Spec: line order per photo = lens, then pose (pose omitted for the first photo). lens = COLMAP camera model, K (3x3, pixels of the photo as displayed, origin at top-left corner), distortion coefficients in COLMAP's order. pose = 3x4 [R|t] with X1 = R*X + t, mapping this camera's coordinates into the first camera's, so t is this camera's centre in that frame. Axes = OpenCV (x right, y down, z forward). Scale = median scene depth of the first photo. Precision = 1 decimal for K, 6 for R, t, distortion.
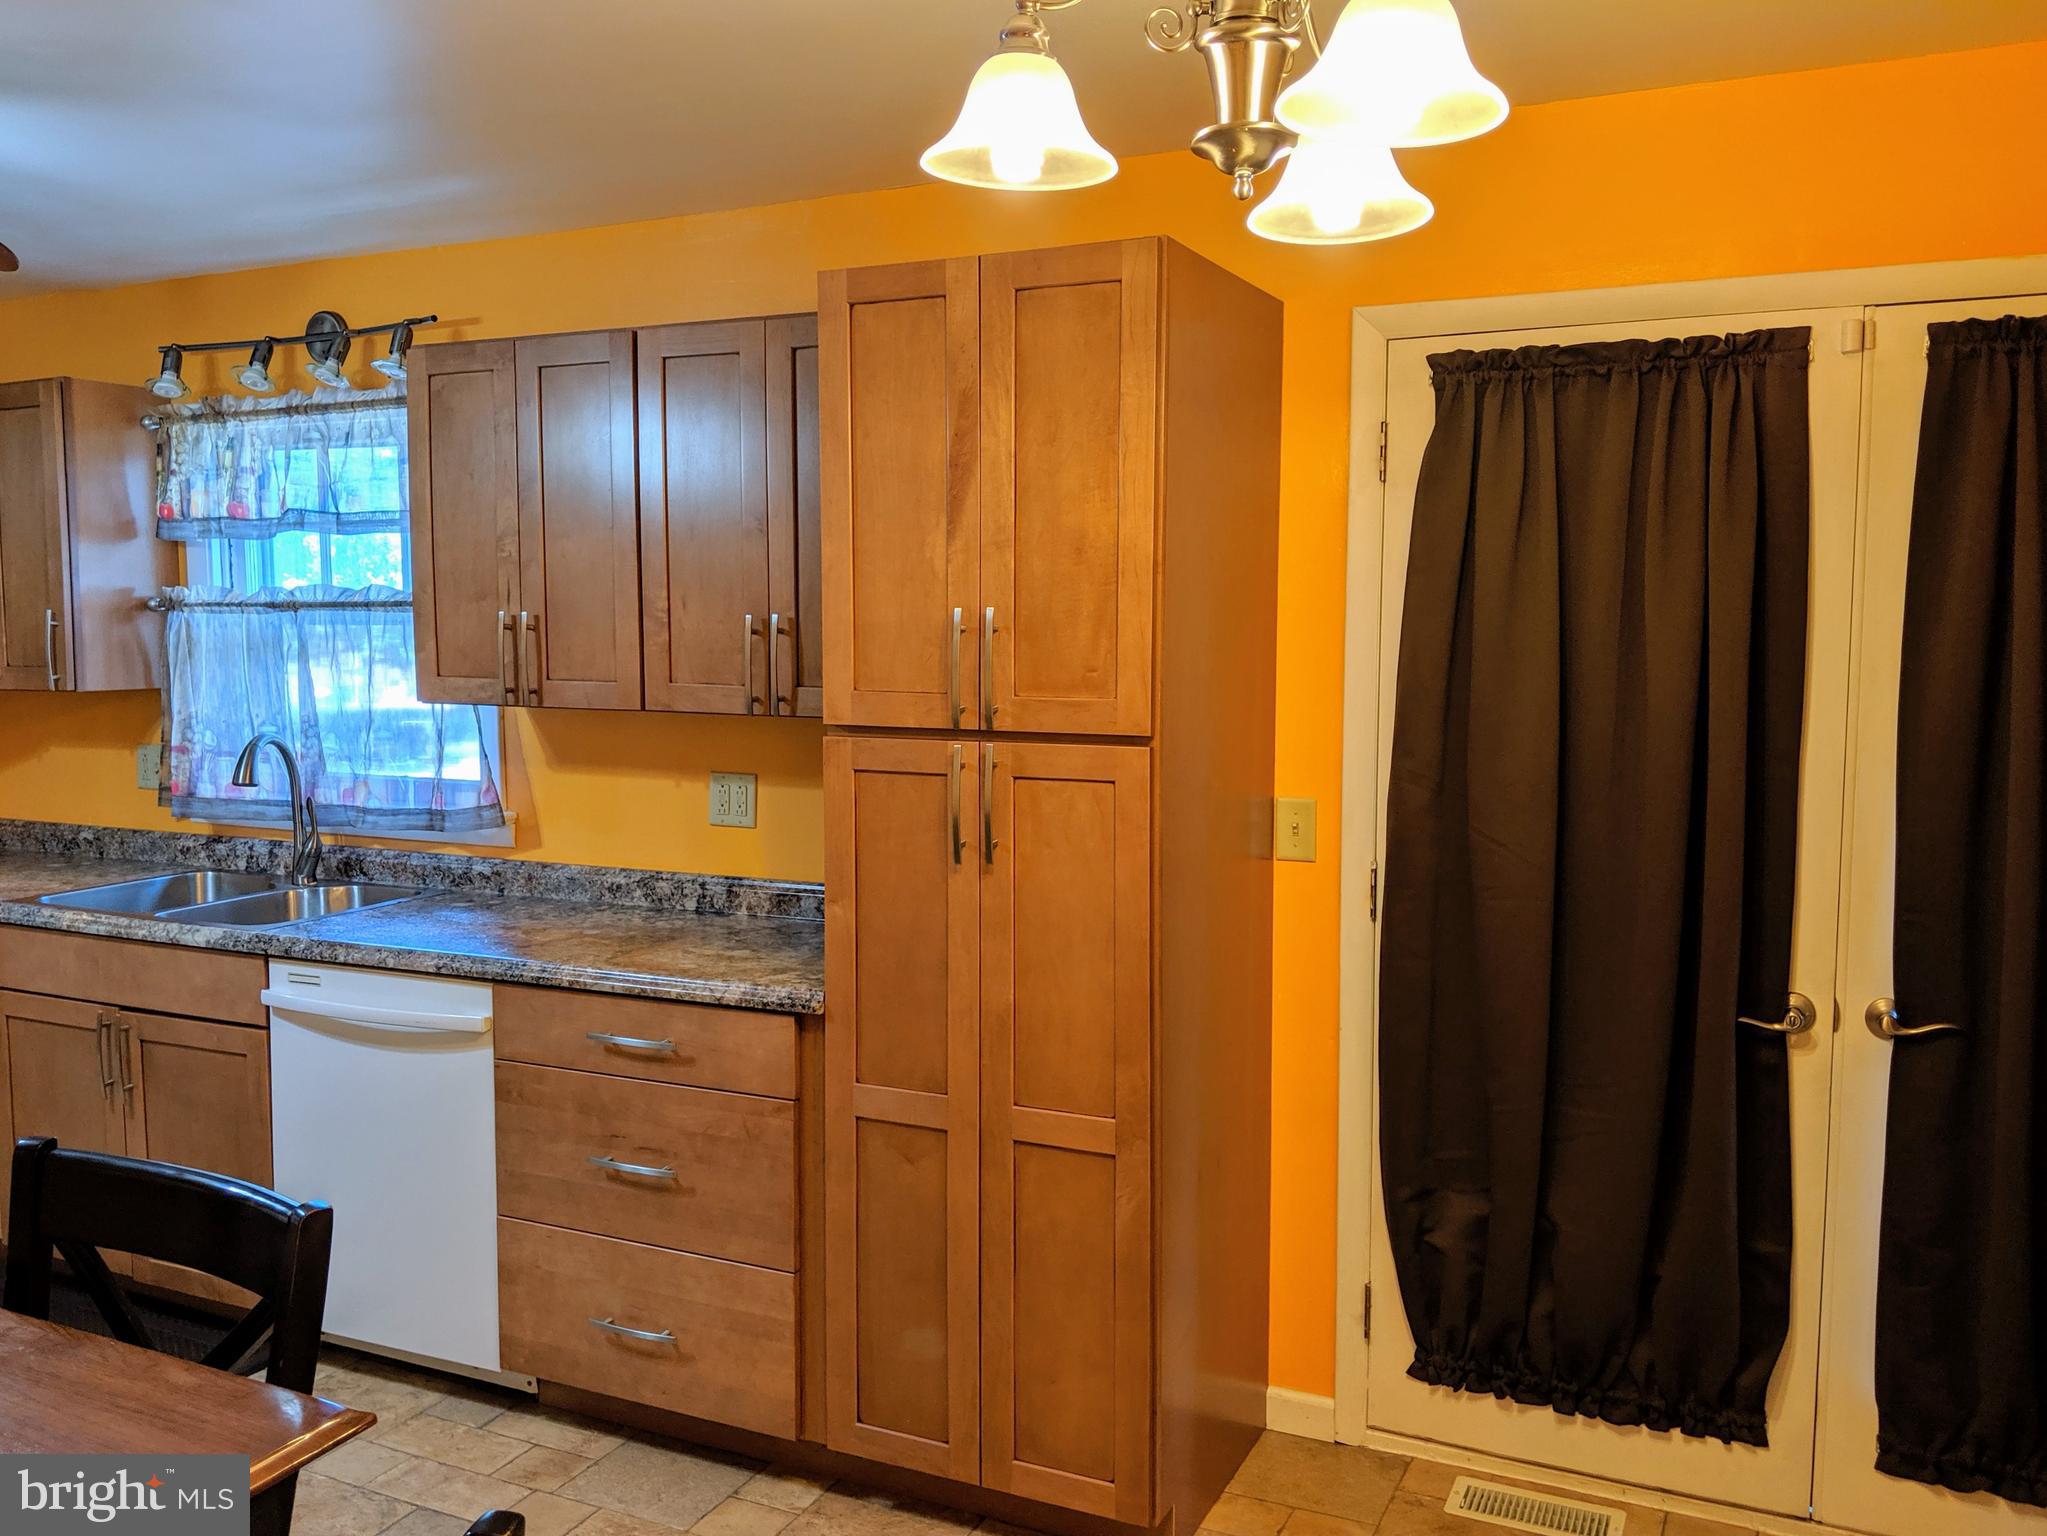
lens RADIAL K [[1662.0, 0, 995.7], [0, 1662.0, 768.6], [0, 0, 1]] dist [0.136805, -0.324891]
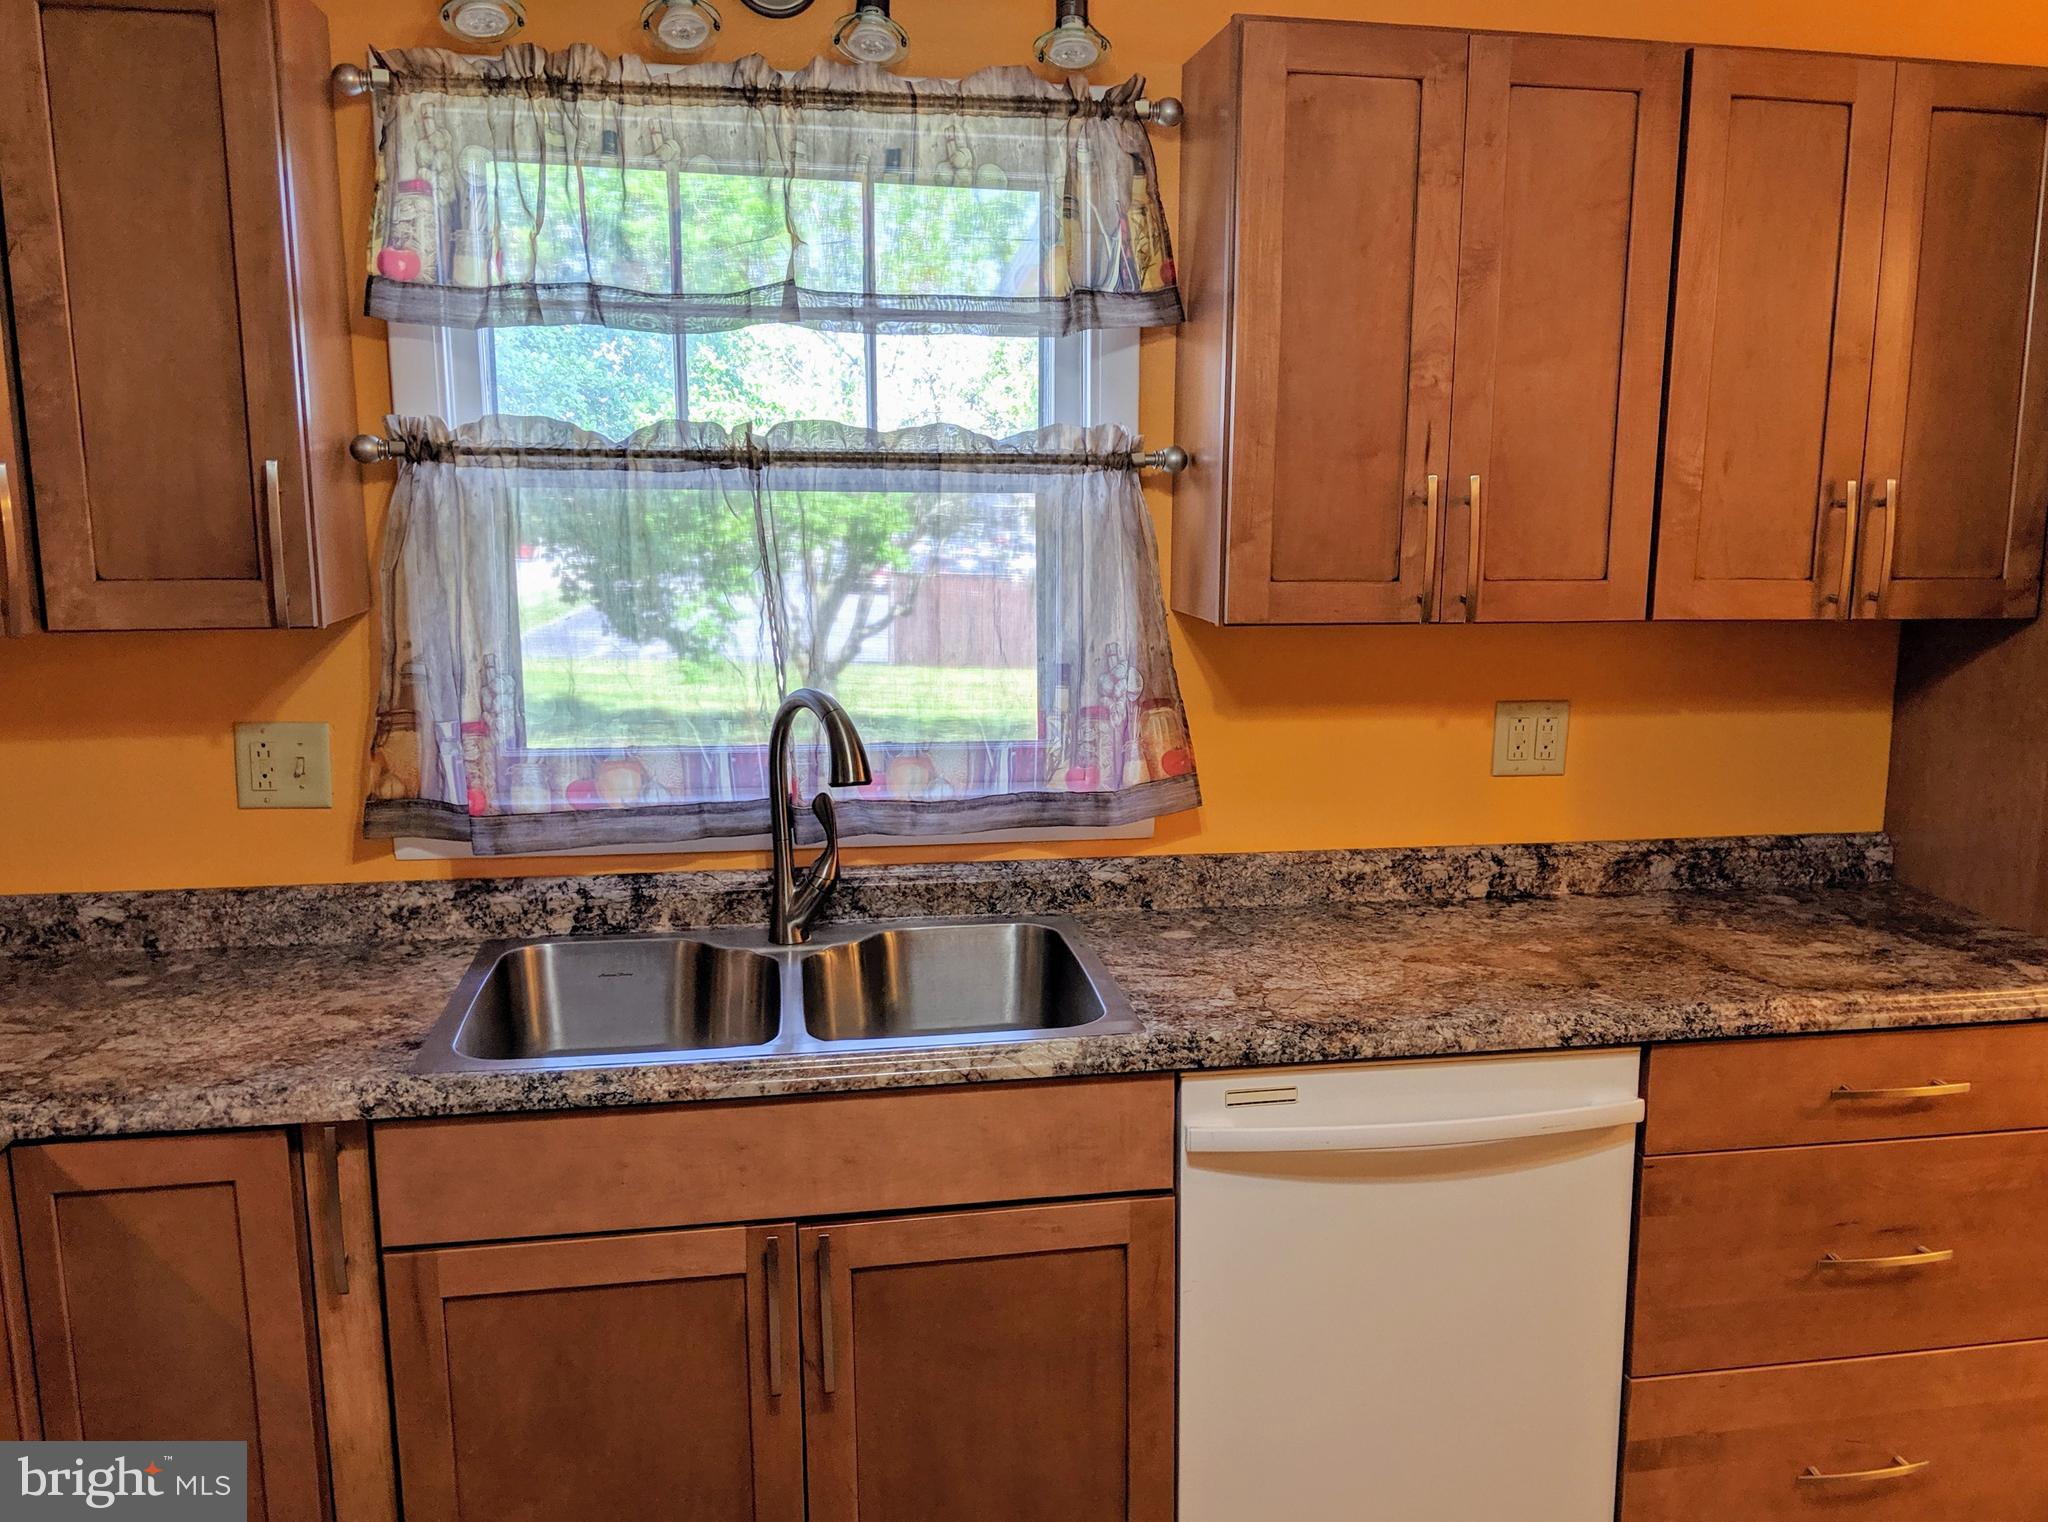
lens RADIAL K [[1727.9, 0, 1125.1], [0, 1727.9, 785.8], [0, 0, 1]] dist [0.140821, -0.331514]
pose [[0.804127, -0.099349, 0.586097, -0.751745], [0.046777, 0.993453, 0.104222, -0.048013], [-0.592614, -0.056392, 0.803510, 0.507163]]
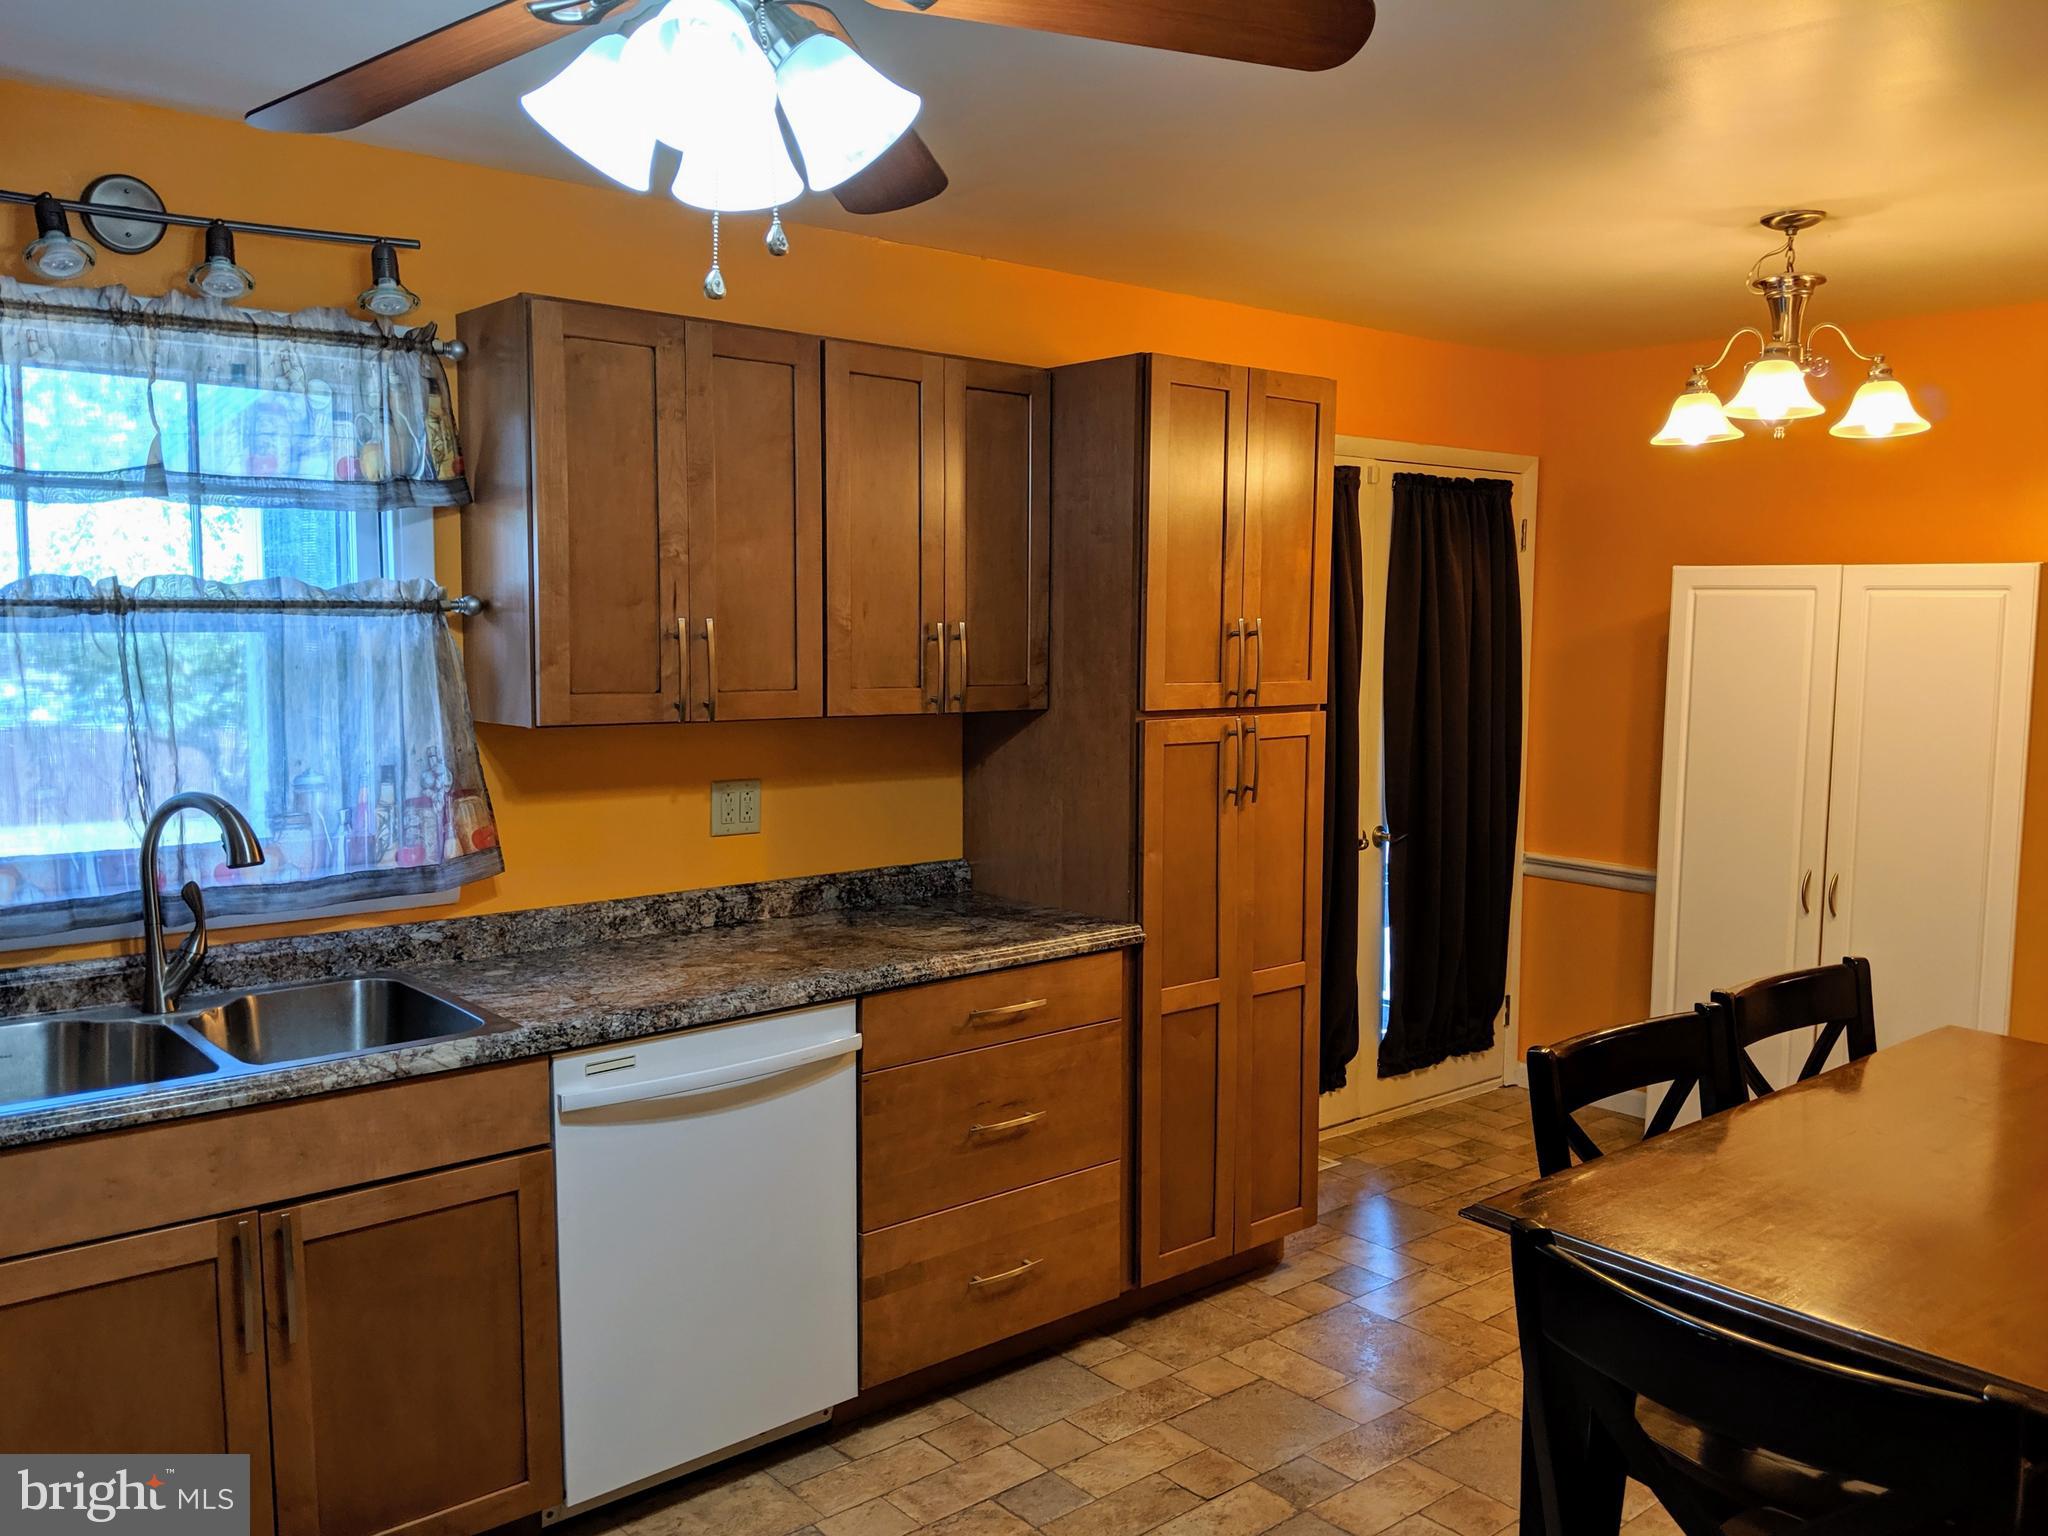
lens RADIAL K [[1615.1, 0, 1030.2], [0, 1615.1, 776.9], [0, 0, 1]] dist [0.080942, -0.166728]
pose [[0.404184, -0.085093, 0.910711, -0.974731], [0.079186, 0.995180, 0.057842, -0.041676], [-0.911244, 0.048737, 0.408974, 0.454370]]
